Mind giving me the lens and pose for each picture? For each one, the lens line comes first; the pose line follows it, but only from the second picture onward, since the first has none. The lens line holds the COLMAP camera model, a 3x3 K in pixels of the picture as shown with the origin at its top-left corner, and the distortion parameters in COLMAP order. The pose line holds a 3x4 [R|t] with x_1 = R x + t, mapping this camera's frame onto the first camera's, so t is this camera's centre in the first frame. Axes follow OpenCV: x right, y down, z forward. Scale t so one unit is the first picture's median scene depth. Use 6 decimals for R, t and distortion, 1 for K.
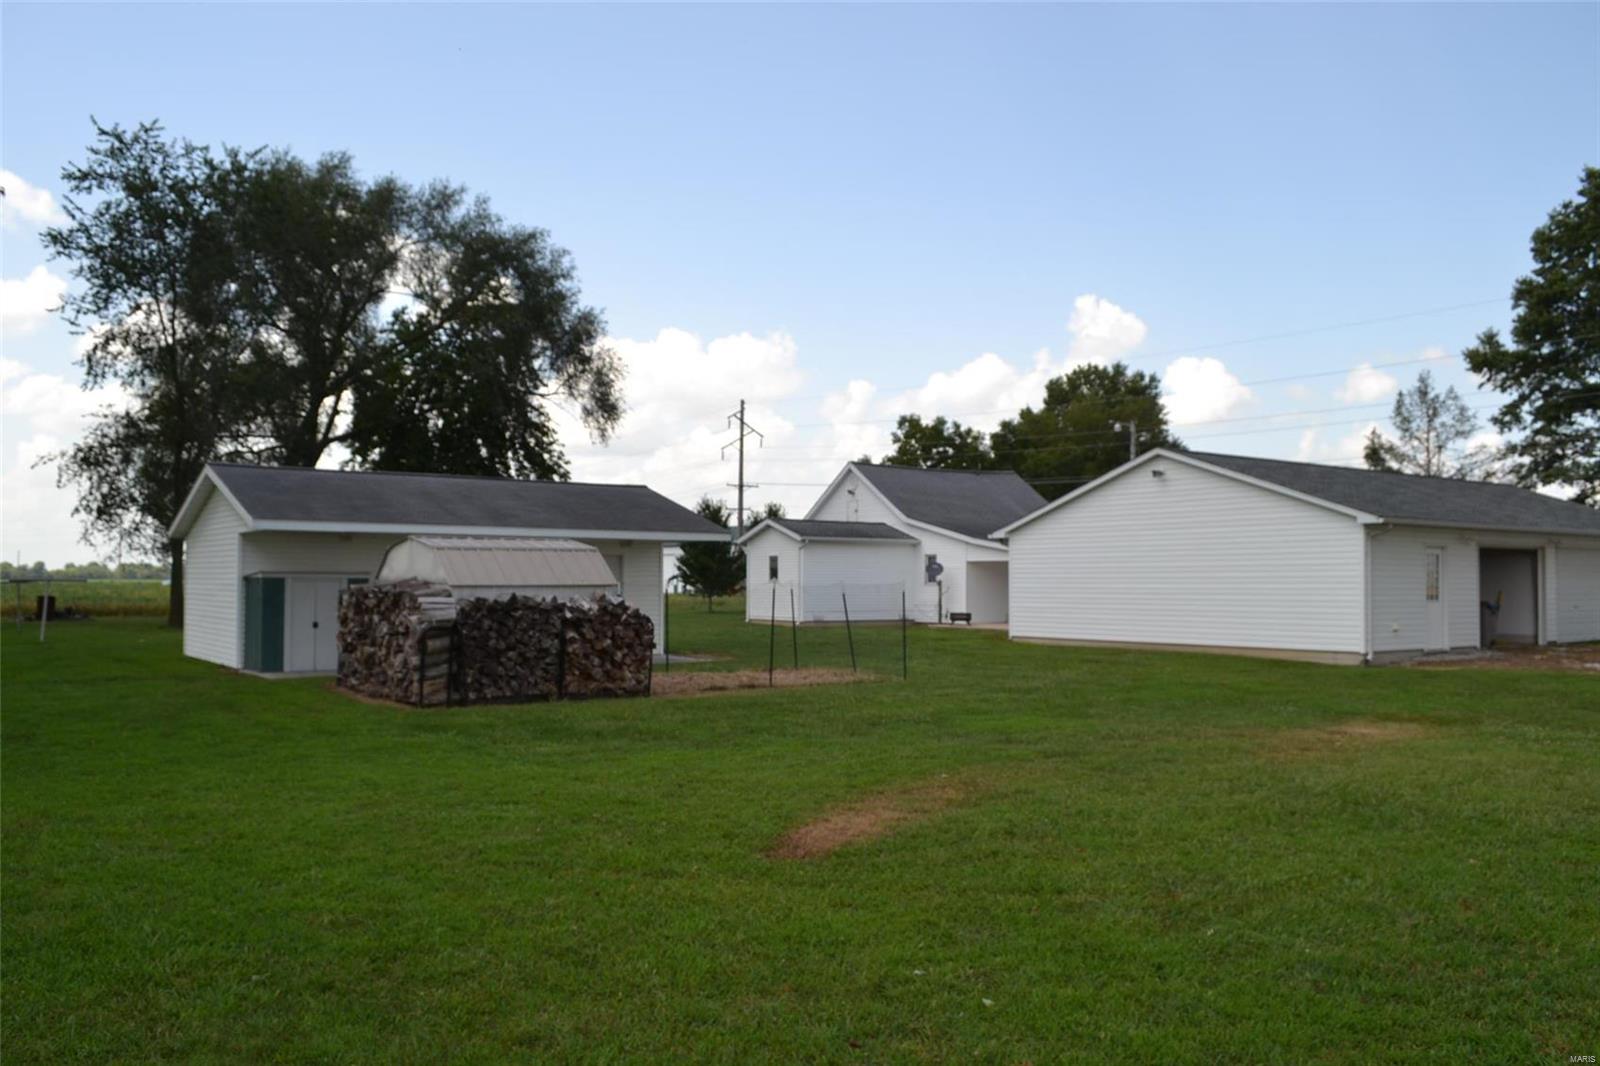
lens RADIAL K [[1245.4, 0, 799.4], [0, 1245.4, 550.6], [0, 0, 1]] dist [-0.087283, 0.017438]
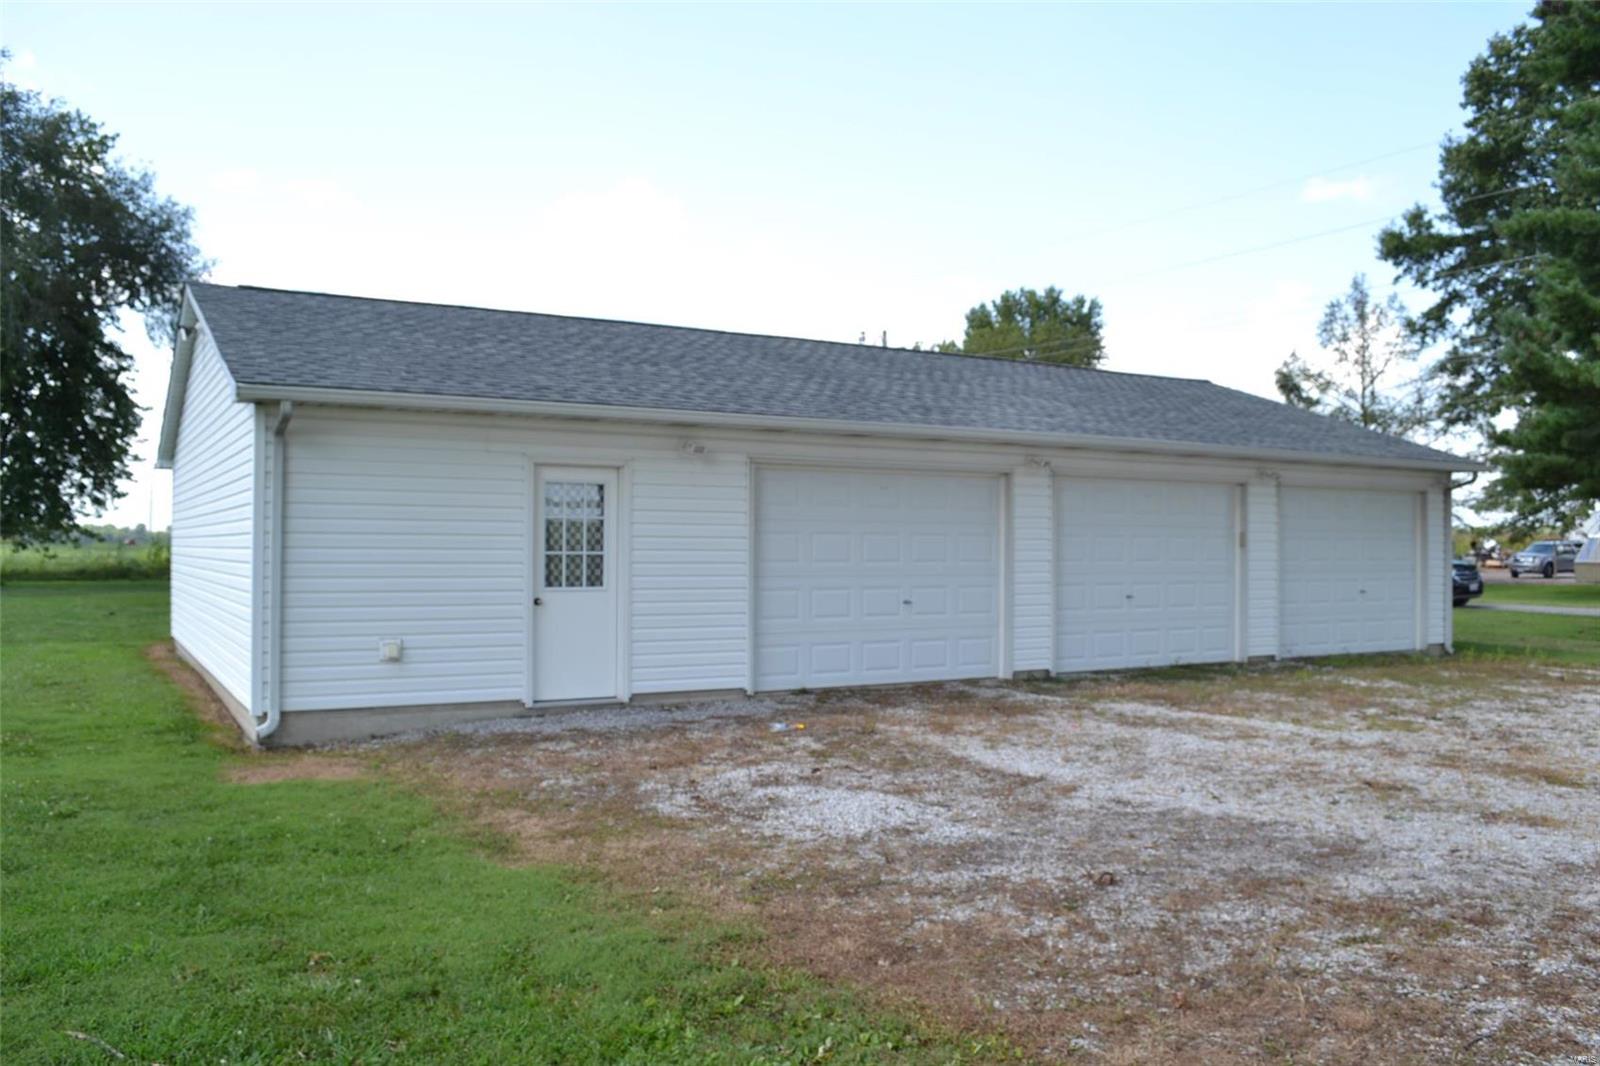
lens RADIAL K [[1245.4, 0, 795.4], [0, 1245.4, 536.8], [0, 0, 1]] dist [-0.087283, 0.017438]
pose [[0.996717, 0.001690, -0.080942, 0.322904], [-0.000134, 0.999815, 0.019226, 0.007427], [0.080960, -0.019152, 0.996533, 0.287250]]
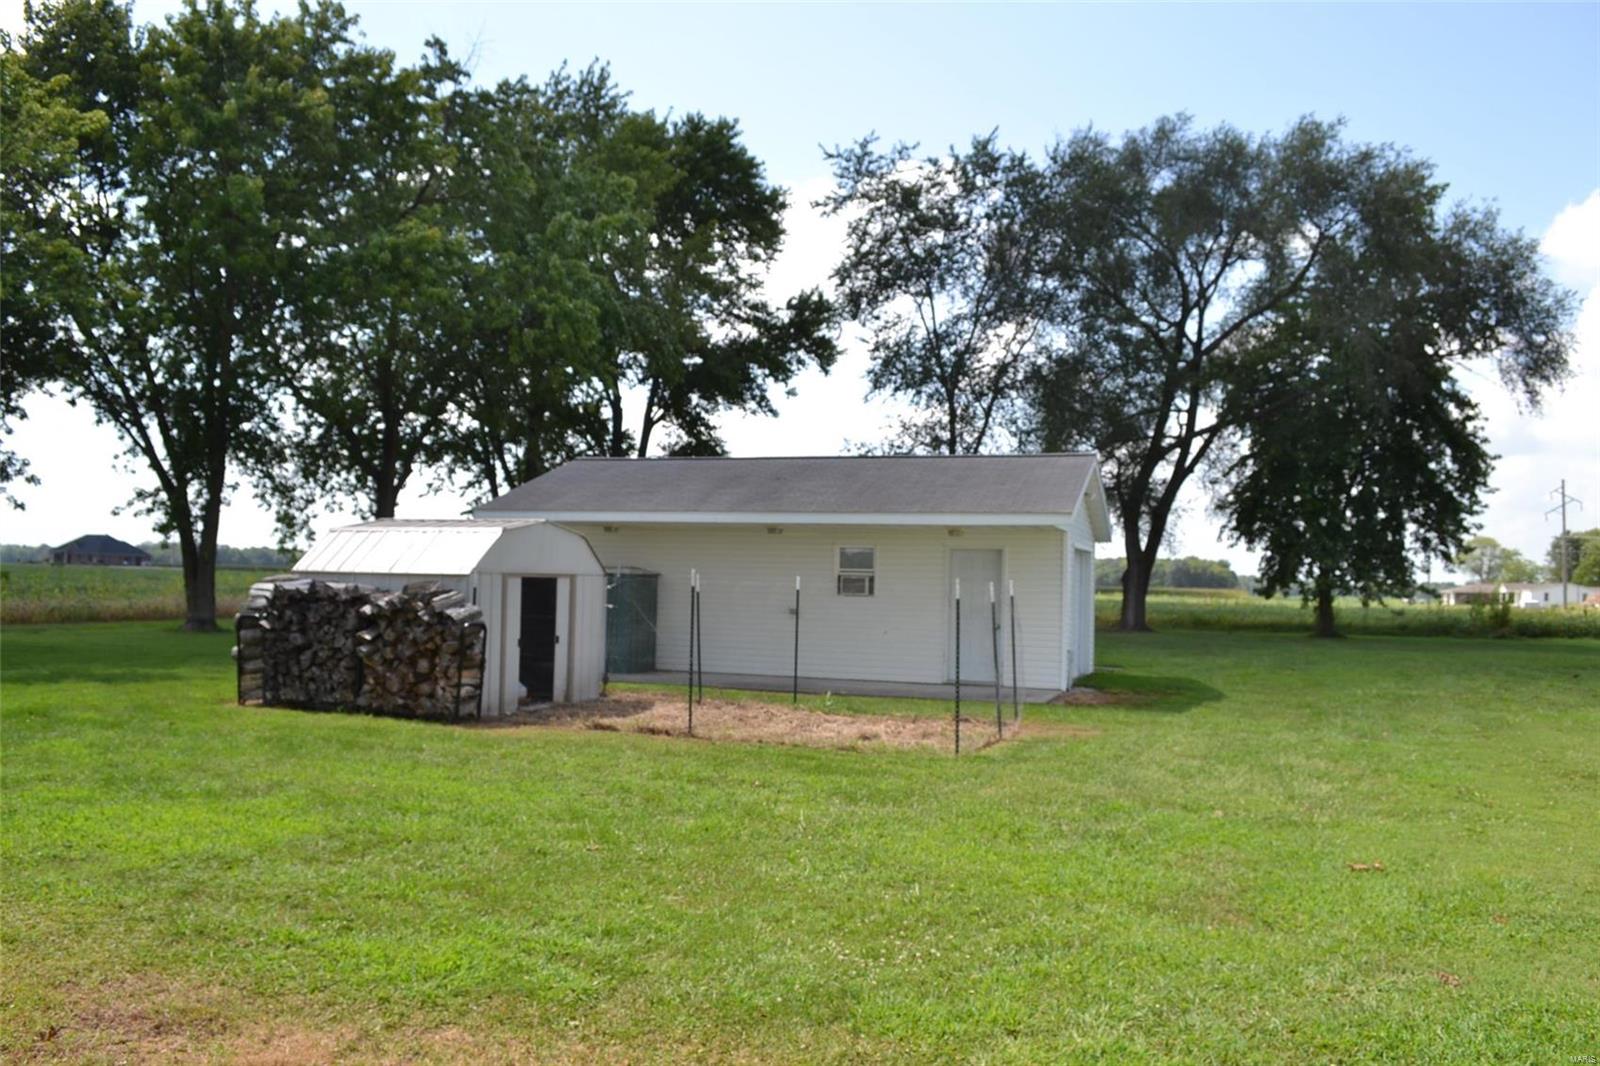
lens RADIAL K [[1245.4, 0, 790.7], [0, 1245.4, 539.8], [0, 0, 1]] dist [-0.087283, 0.017438]
pose [[0.545980, -0.024184, -0.837449, 0.215783], [0.001931, 0.999617, -0.027608, 0.010024], [0.837796, 0.013456, 0.545818, 0.268273]]
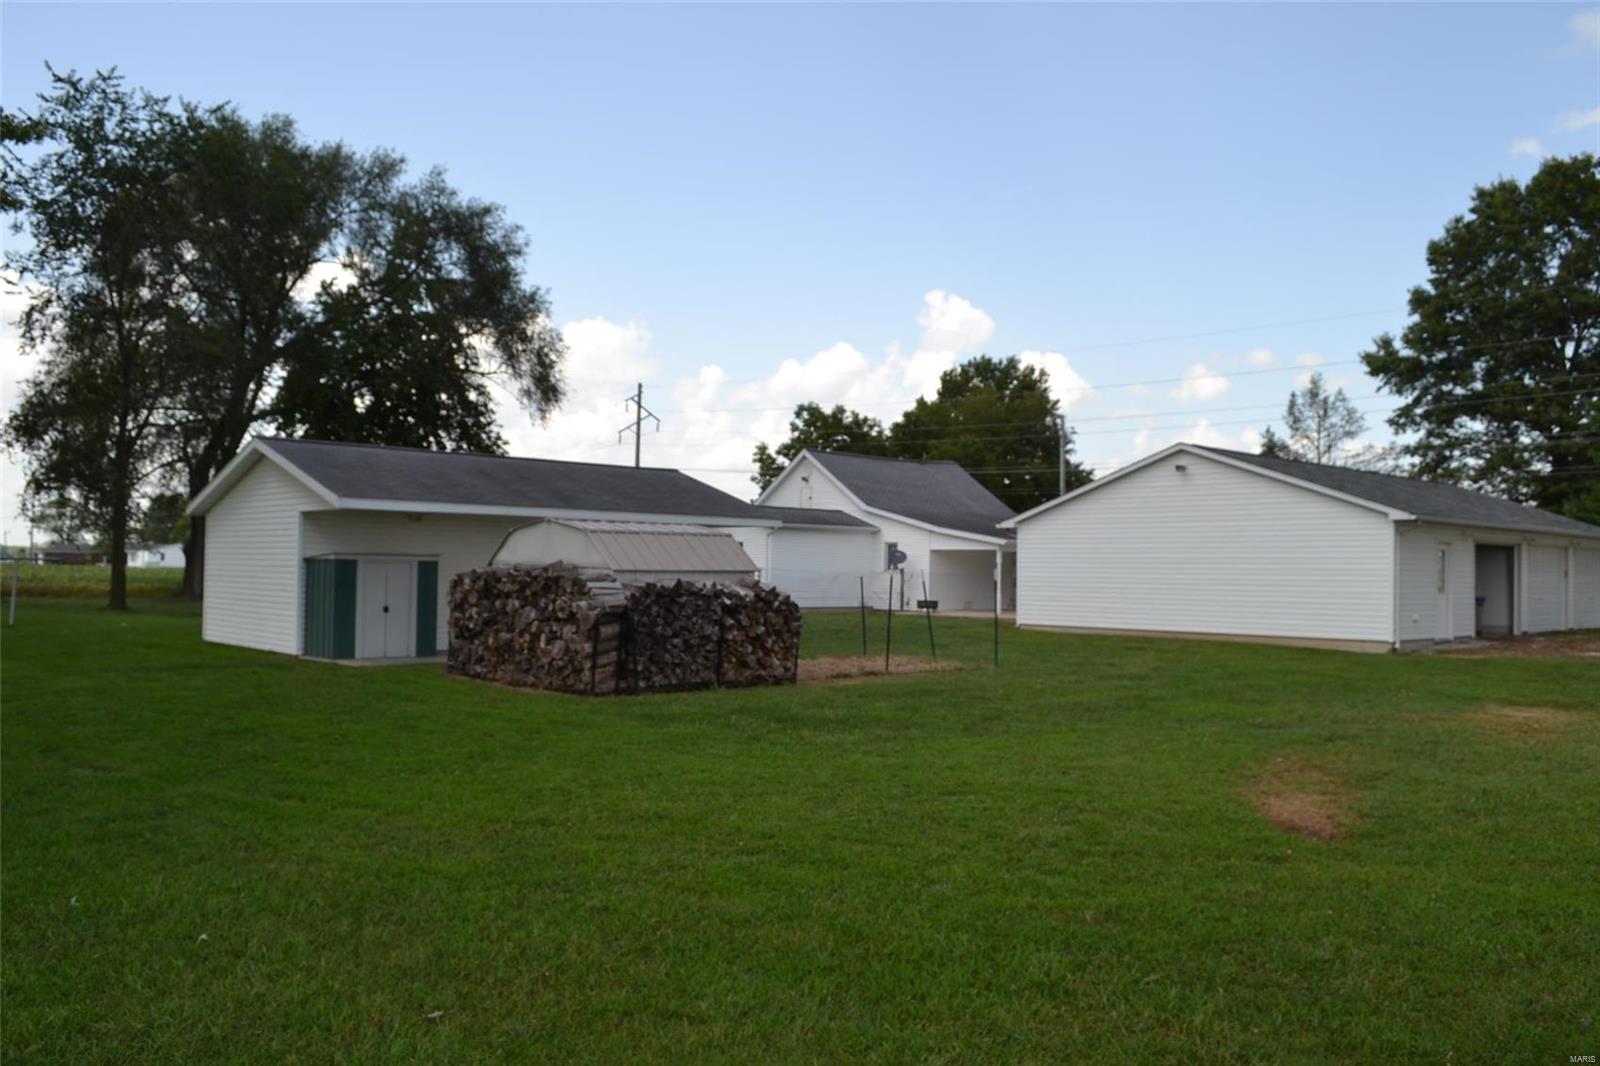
lens RADIAL K [[1245.4, 0, 794.1], [0, 1245.4, 539.4], [0, 0, 1]] dist [-0.087283, 0.017438]
pose [[0.992770, 0.013049, 0.119323, -0.084971], [-0.013289, 0.999911, 0.001214, 0.000437], [-0.119297, -0.002791, 0.992855, 0.006768]]
